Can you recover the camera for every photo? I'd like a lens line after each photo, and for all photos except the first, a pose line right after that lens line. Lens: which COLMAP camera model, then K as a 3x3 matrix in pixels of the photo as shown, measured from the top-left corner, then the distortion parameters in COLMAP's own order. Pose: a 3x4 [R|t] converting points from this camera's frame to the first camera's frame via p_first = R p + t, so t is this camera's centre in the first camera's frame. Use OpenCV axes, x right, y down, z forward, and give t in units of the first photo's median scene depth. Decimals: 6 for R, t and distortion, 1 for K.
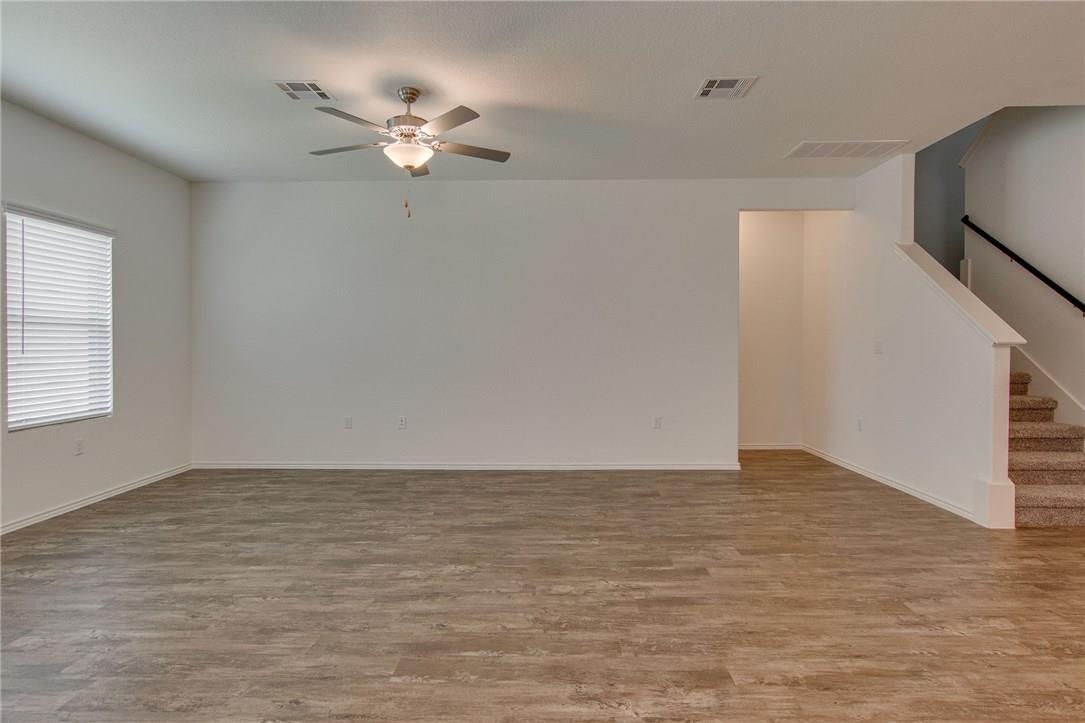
lens RADIAL K [[597.8, 0, 540.1], [0, 597.8, 348.0], [0, 0, 1]] dist [-0.000926, 0.001544]
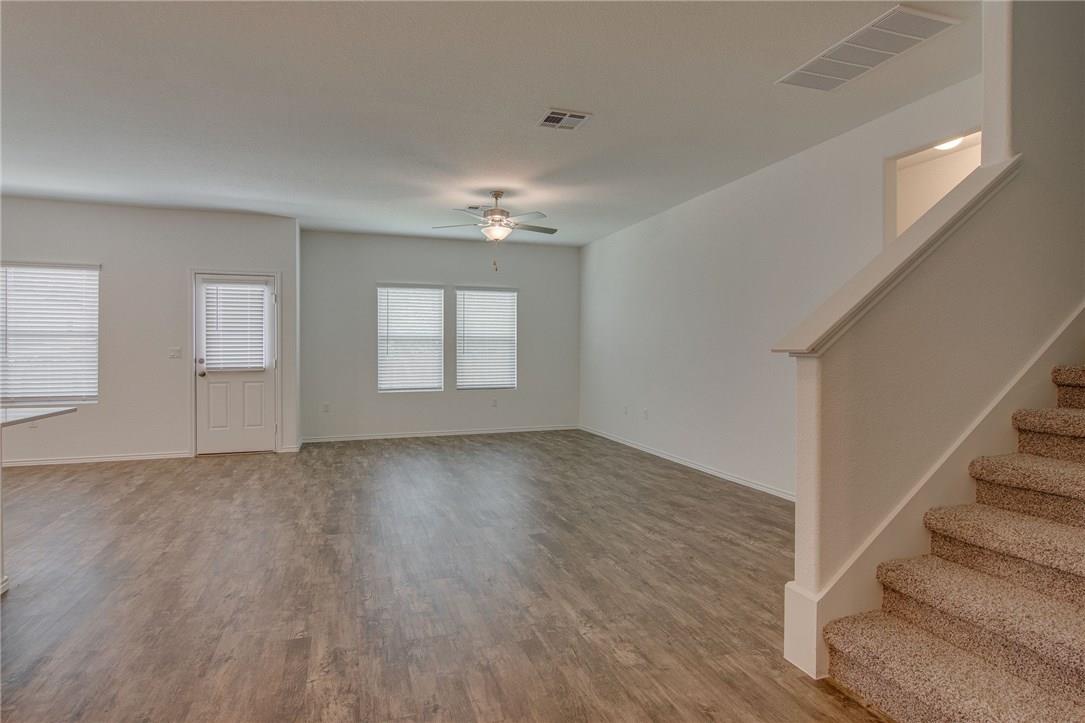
lens RADIAL K [[597.8, 0, 540.1], [0, 597.8, 348.0], [0, 0, 1]] dist [-0.000926, 0.001544]
pose [[0.314160, -0.000673, -0.949370, 1.339222], [-0.010008, 0.999942, -0.004021, -0.007049], [0.949317, 0.010765, 0.314135, 0.613107]]
